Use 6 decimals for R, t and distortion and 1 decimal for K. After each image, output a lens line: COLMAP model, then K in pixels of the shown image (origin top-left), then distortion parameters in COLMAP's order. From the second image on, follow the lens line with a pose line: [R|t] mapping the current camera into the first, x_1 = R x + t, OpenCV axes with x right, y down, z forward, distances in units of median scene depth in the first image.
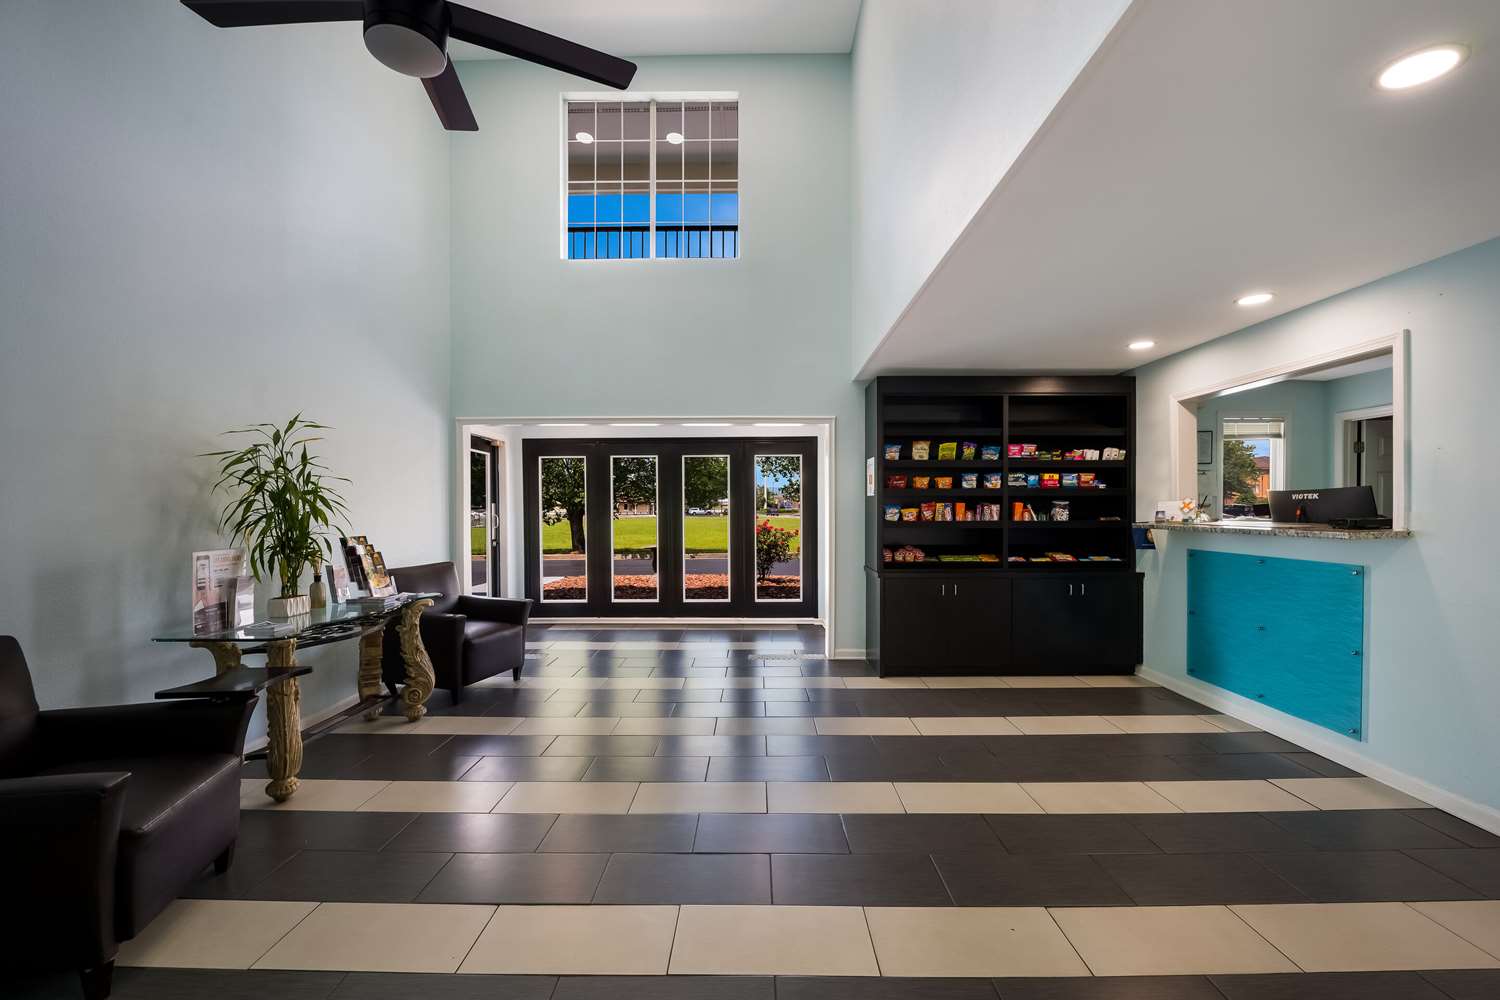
lens RADIAL K [[621.0, 0, 761.0], [0, 621.0, 510.5], [0, 0, 1]] dist [-0.001822, 0.000089]
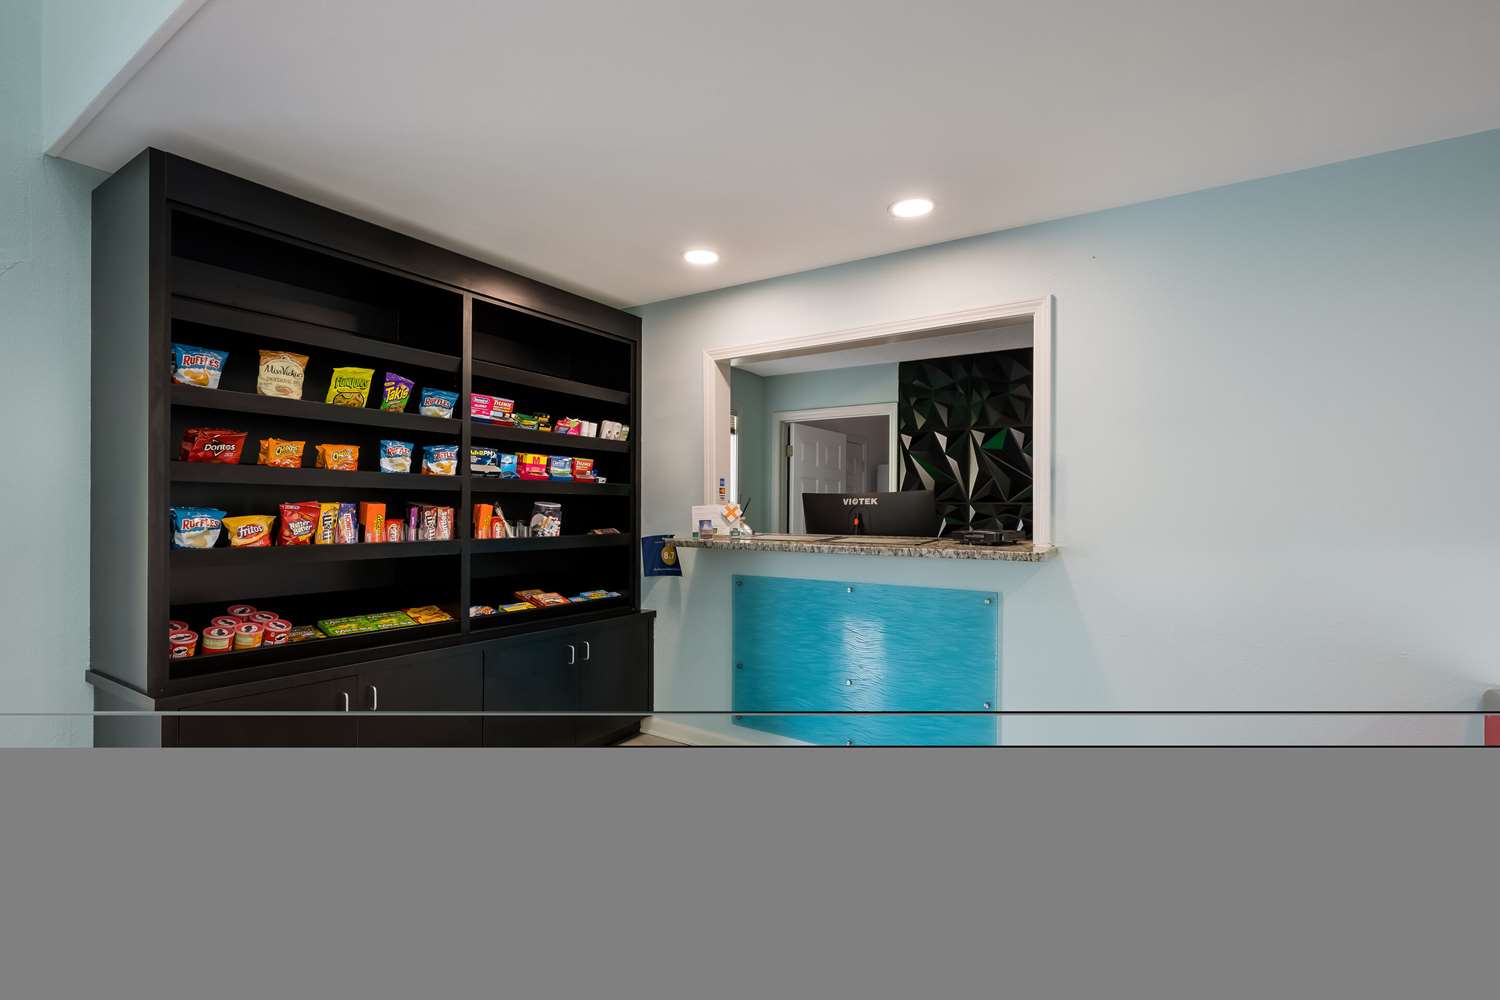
lens RADIAL K [[696.2, 0, 753.1], [0, 696.2, 512.2], [0, 0, 1]] dist [-0.001665, -0.000557]
pose [[0.552516, 0.003135, 0.833496, 0.044503], [-0.002100, 0.999995, -0.002369, -0.005087], [-0.833499, -0.000442, 0.552520, 0.481024]]
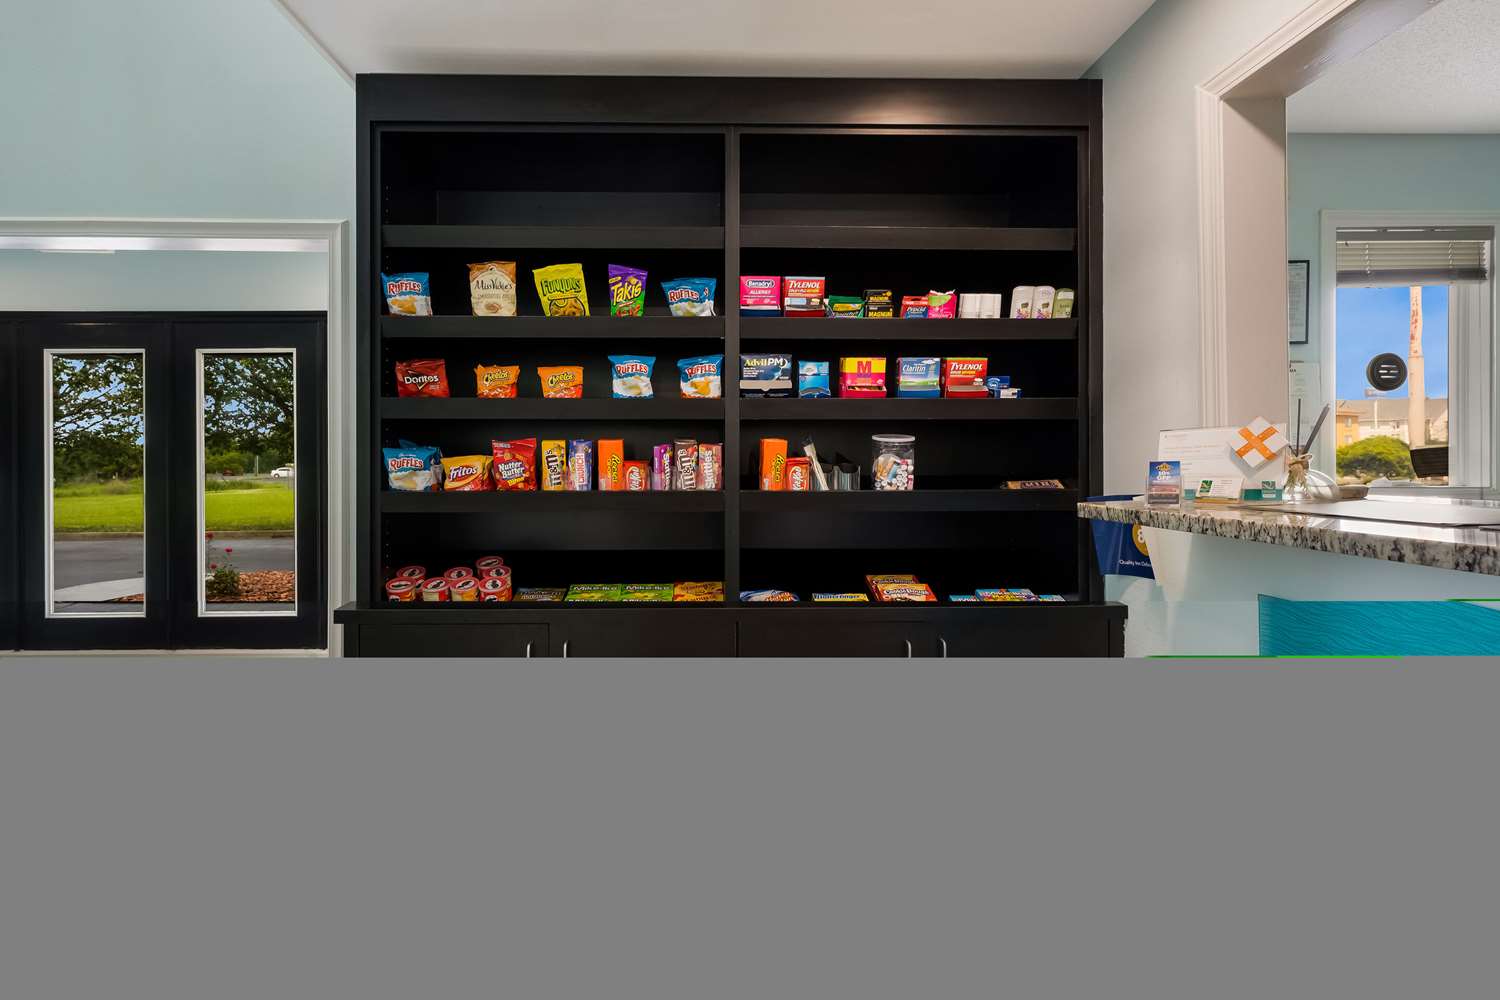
lens RADIAL K [[739.0, 0, 722.7], [0, 739.0, 463.4], [0, 0, 1]] dist [0.004888, 0.001988]
pose [[0.999973, -0.000005, 0.007317, 0.383850], [0.000024, 0.999997, -0.002552, 0.002325], [-0.007317, 0.002552, 0.999970, 0.579144]]
